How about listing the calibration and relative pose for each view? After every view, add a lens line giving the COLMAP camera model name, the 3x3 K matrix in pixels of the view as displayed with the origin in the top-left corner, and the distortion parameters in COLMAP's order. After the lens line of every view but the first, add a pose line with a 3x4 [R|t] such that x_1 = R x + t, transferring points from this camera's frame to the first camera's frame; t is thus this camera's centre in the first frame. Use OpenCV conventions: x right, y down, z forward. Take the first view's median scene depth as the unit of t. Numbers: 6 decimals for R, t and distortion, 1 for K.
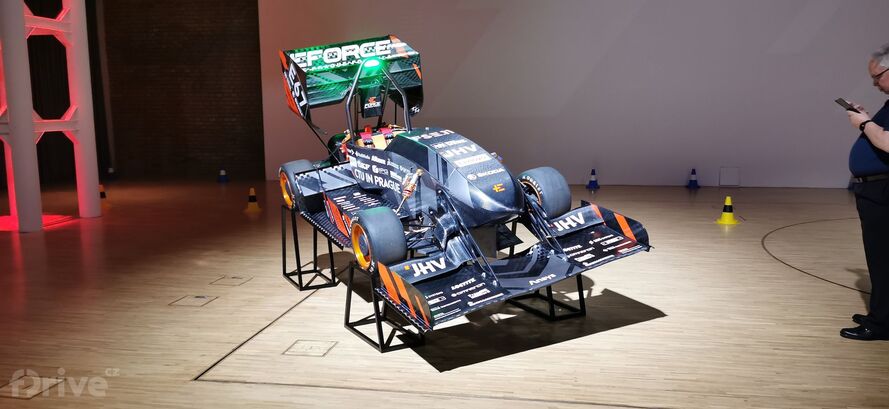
lens RADIAL K [[689.9, 0, 444.5], [0, 689.9, 204.5], [0, 0, 1]] dist [0.016619, -0.001682]
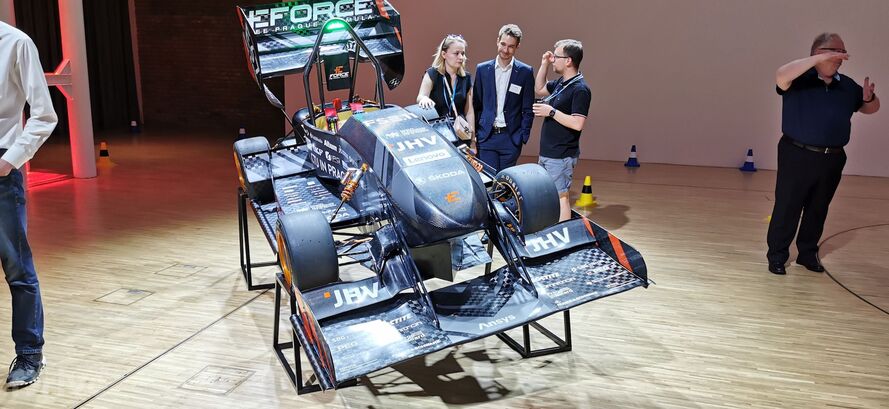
lens RADIAL K [[697.6, 0, 433.3], [0, 697.6, 205.7], [0, 0, 1]] dist [0.011094, 0.002531]
pose [[0.994911, 0.048409, -0.088371, 0.101518], [-0.042849, 0.997045, 0.063762, -0.050373], [0.091196, -0.059651, 0.994045, 0.175909]]
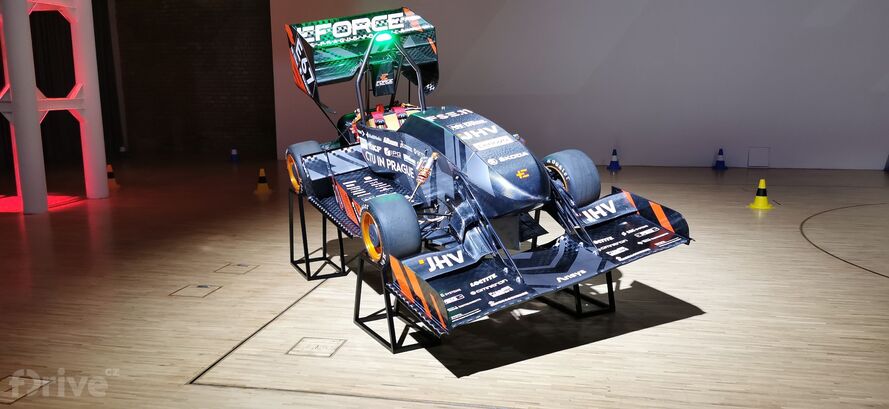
lens RADIAL K [[693.0, 0, 436.5], [0, 693.0, 202.3], [0, 0, 1]] dist [0.018467, -0.001925]
pose [[0.999497, 0.003740, -0.031496, -0.004400], [-0.002870, 0.999614, 0.027619, -0.009248], [0.031587, -0.027514, 0.999122, 0.067952]]
